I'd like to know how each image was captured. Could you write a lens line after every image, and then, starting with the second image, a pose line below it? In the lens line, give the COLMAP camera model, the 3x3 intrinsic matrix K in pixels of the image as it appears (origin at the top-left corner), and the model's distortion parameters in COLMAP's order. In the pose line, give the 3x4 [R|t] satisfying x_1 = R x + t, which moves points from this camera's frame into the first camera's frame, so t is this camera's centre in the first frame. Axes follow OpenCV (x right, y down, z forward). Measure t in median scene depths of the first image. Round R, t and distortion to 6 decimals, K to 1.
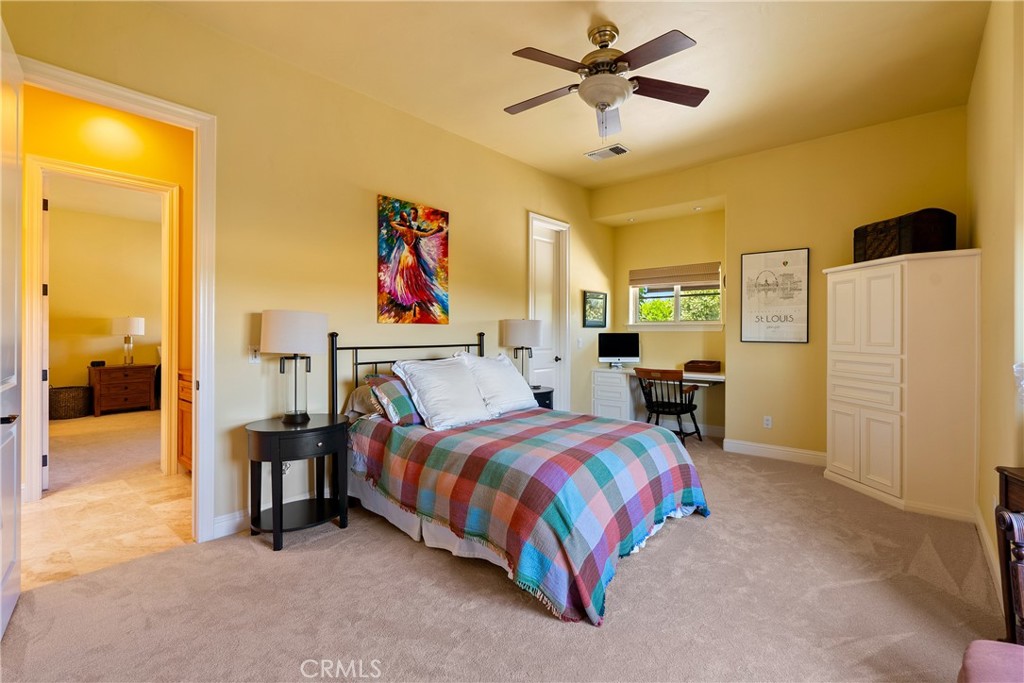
lens RADIAL K [[472.1, 0, 514.6], [0, 472.1, 335.5], [0, 0, 1]] dist [-0.000283, 0.000224]
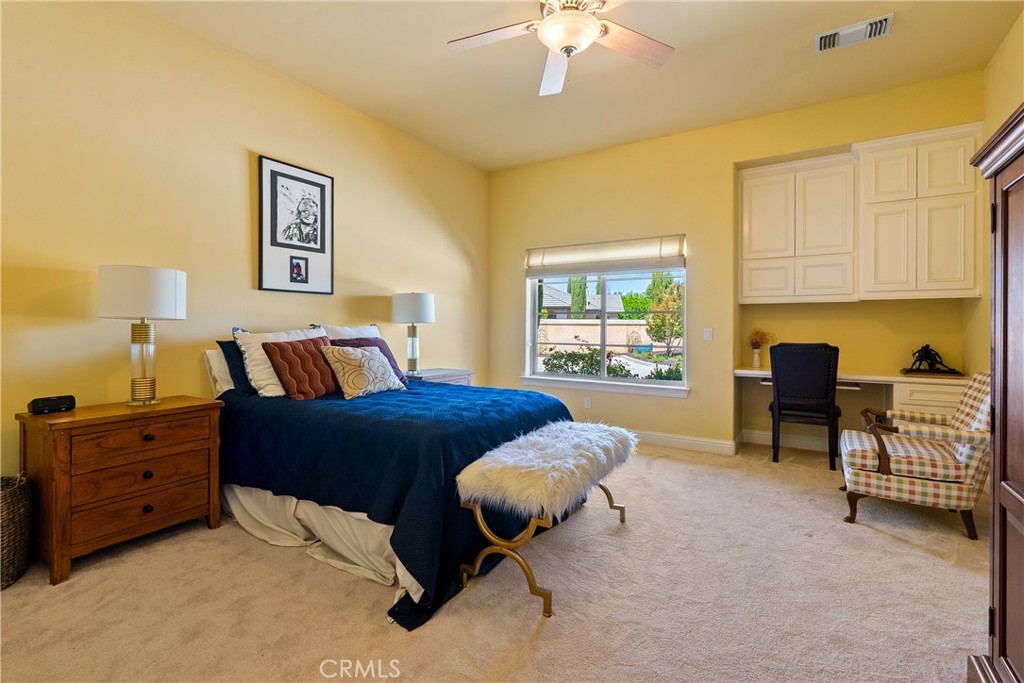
lens RADIAL K [[472.1, 0, 509.8], [0, 472.1, 338.1], [0, 0, 1]] dist [-0.000283, 0.000224]
pose [[0.991618, -0.005765, 0.129078, -0.603641], [0.004510, 0.999940, 0.010009, 0.011379], [-0.129128, -0.009343, 0.991584, 0.627681]]
